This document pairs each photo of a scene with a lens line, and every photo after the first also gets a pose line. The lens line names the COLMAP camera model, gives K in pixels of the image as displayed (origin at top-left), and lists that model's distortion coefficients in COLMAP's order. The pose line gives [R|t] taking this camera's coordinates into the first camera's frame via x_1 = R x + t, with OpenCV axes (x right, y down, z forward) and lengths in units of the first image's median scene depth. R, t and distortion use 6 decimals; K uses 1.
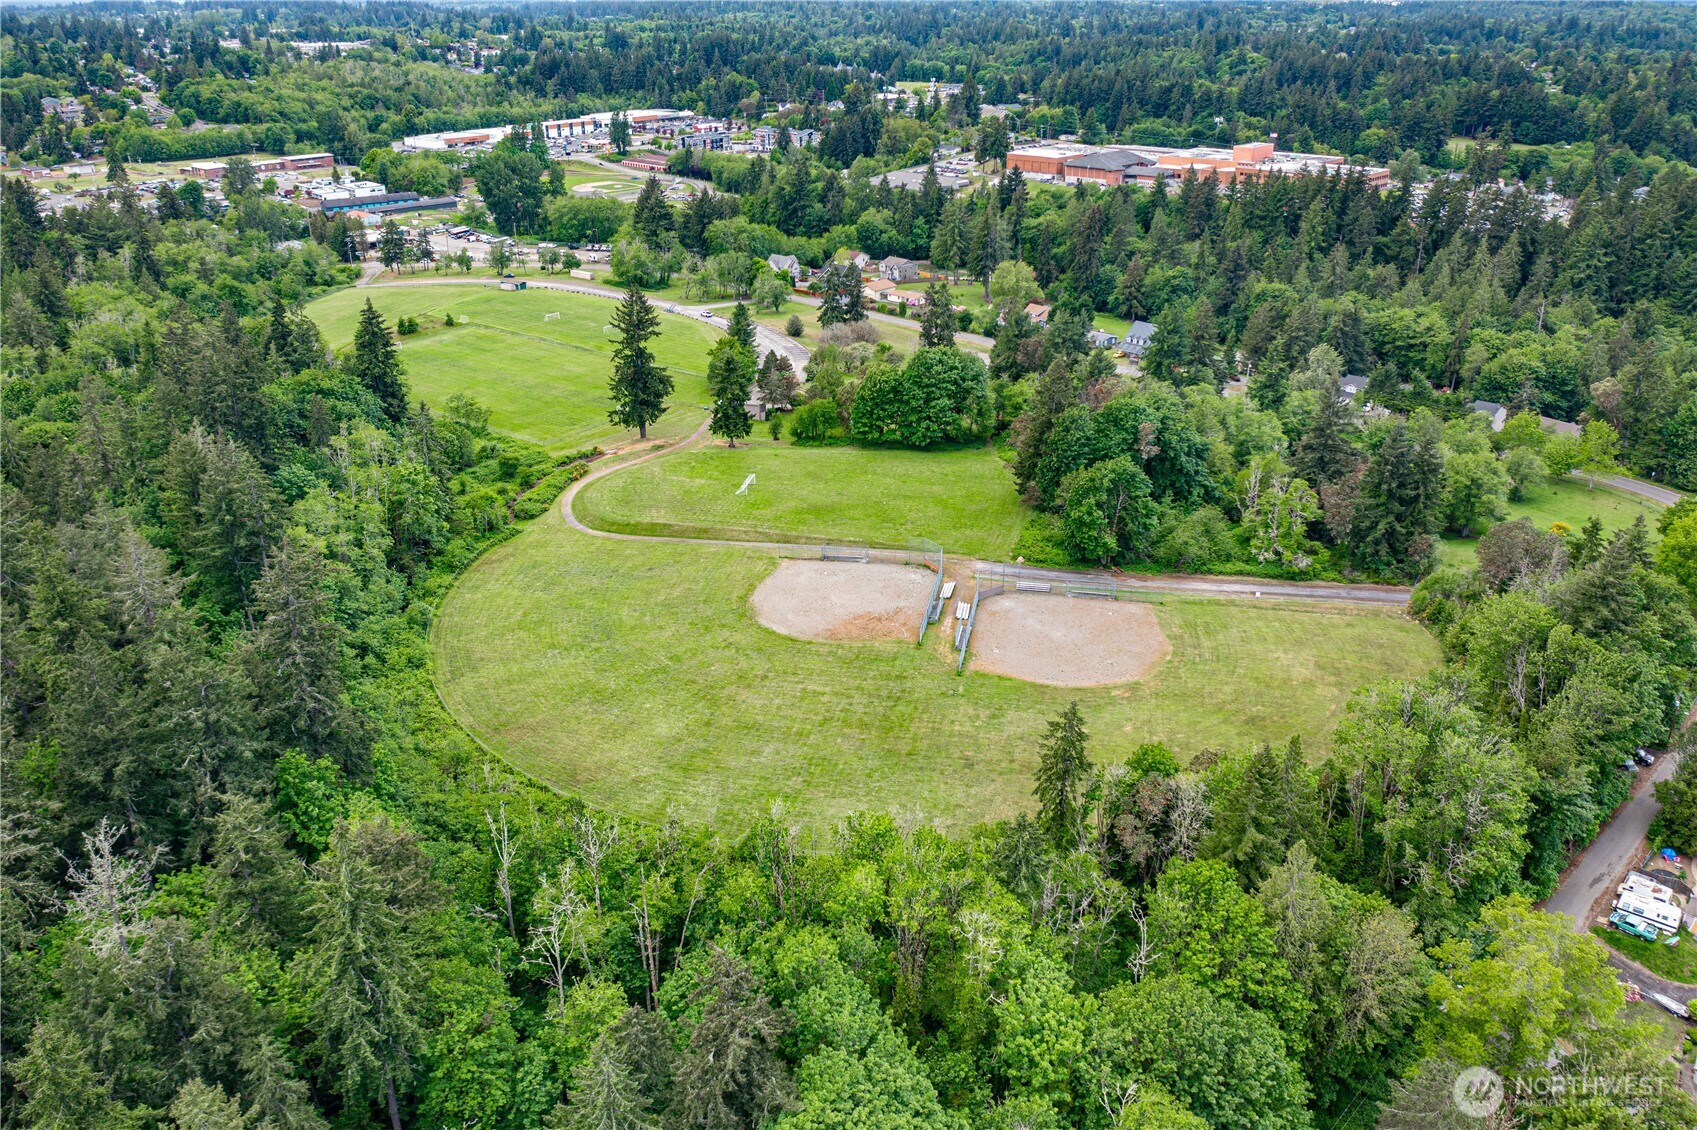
lens RADIAL K [[1345.7, 0, 851.0], [0, 1345.7, 558.4], [0, 0, 1]] dist [-0.027108, 0.011880]
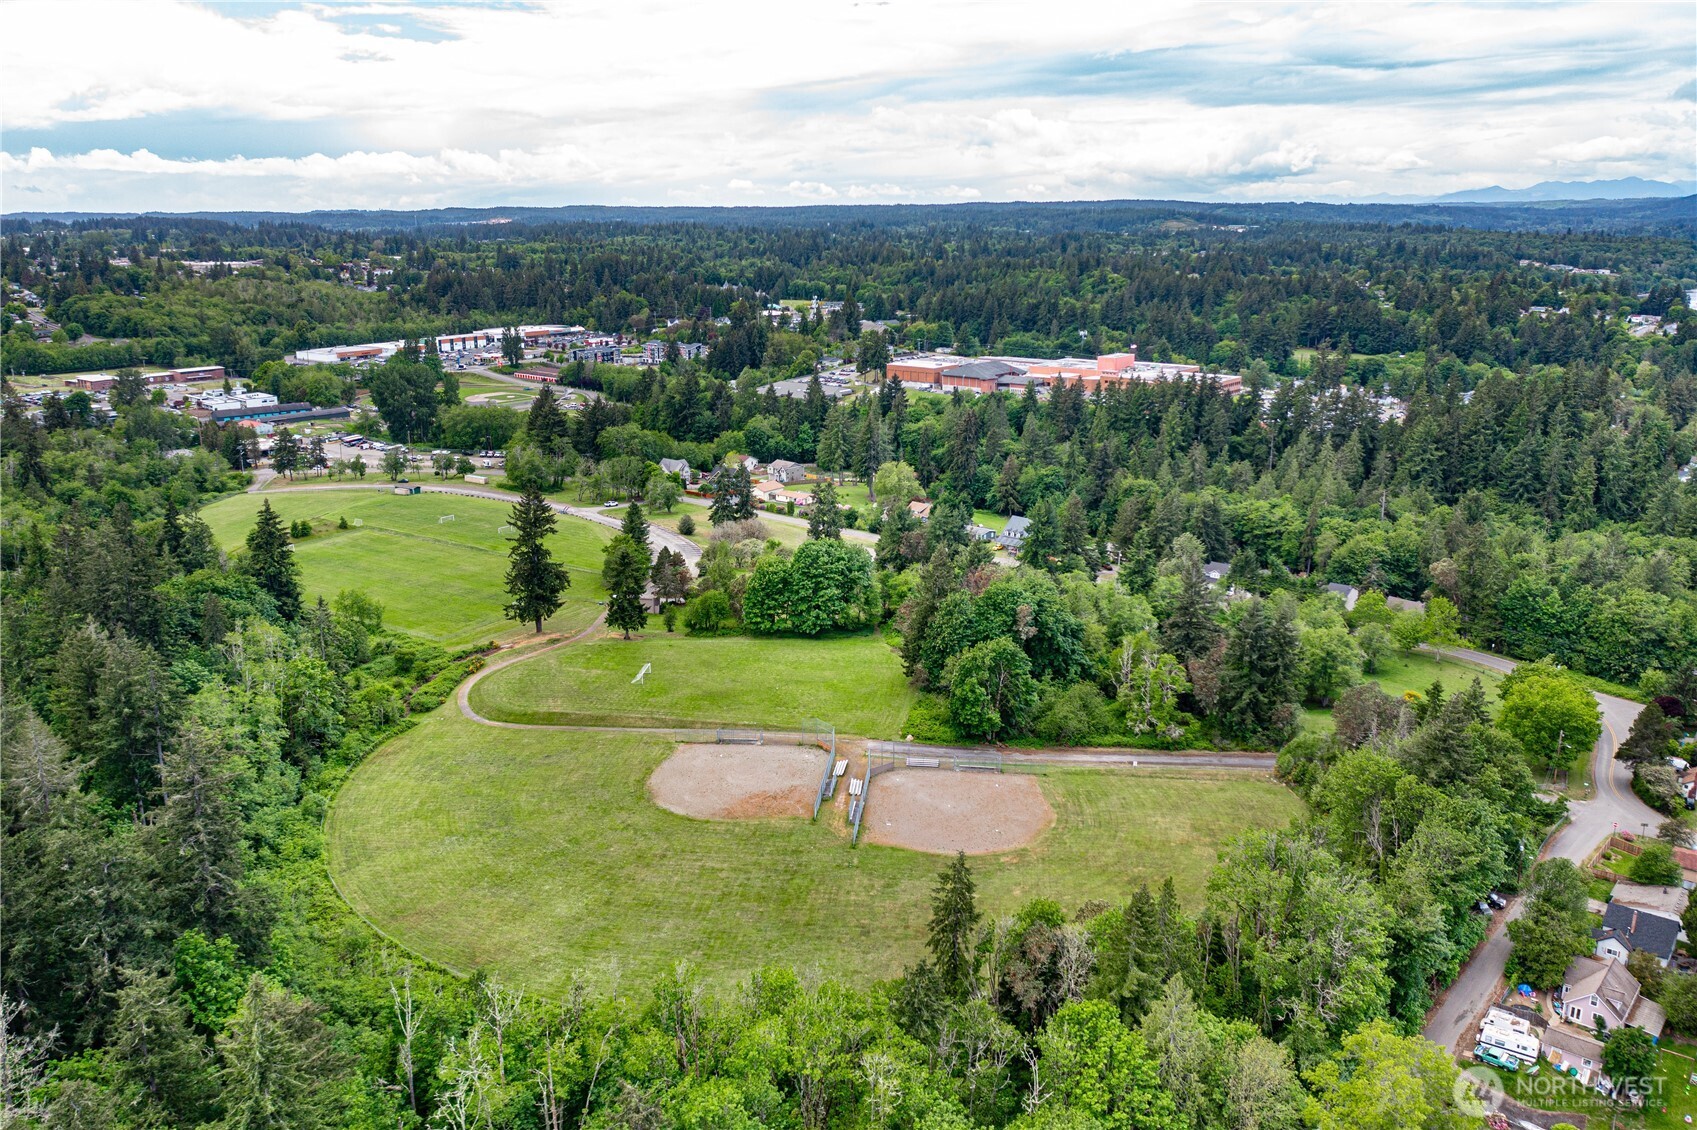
lens RADIAL K [[1345.7, 0, 856.5], [0, 1345.7, 554.2], [0, 0, 1]] dist [-0.027108, 0.011880]
pose [[0.996145, -0.014907, 0.086442, -0.001936], [0.028083, 0.987783, -0.153285, 0.014328], [-0.083100, 0.155122, 0.984394, -0.029934]]
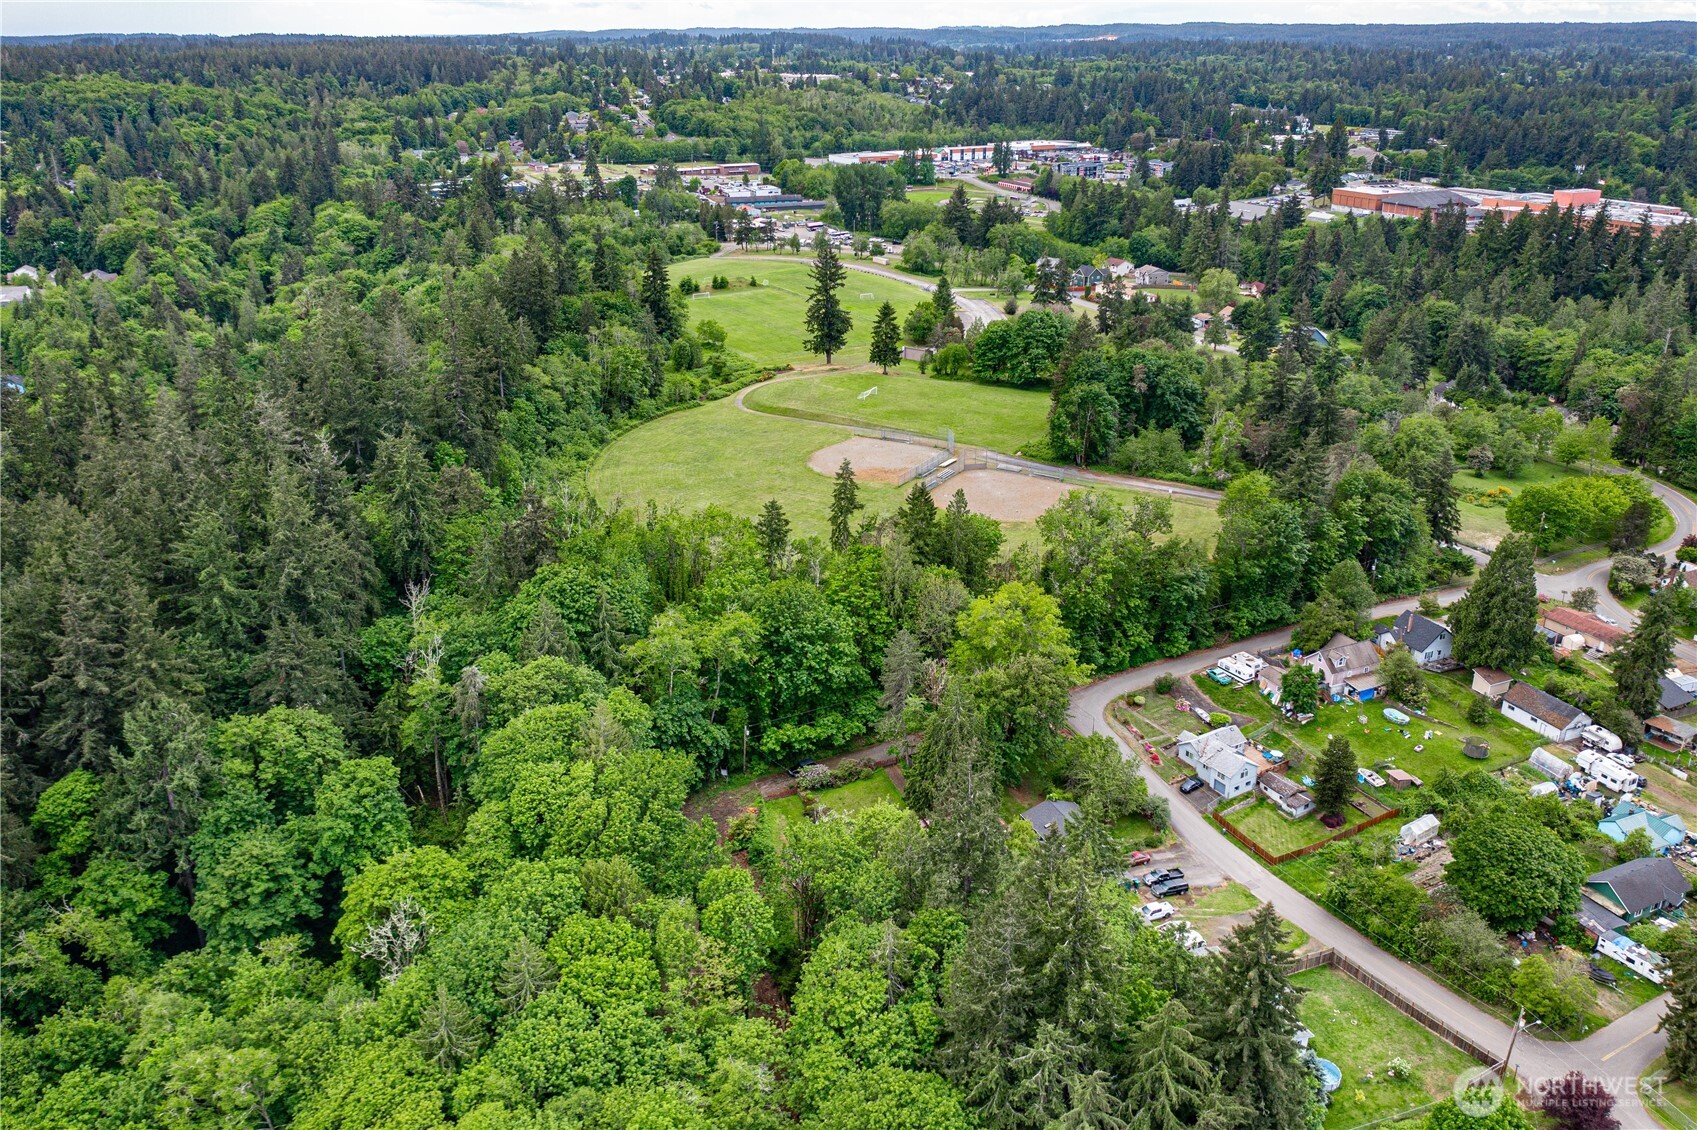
lens RADIAL K [[1345.7, 0, 847.1], [0, 1345.7, 569.9], [0, 0, 1]] dist [-0.027108, 0.011880]
pose [[0.935684, 0.137790, -0.324823, 0.314709], [-0.144030, 0.989561, 0.004878, 0.100749], [0.322105, 0.042220, 0.945762, -0.239876]]
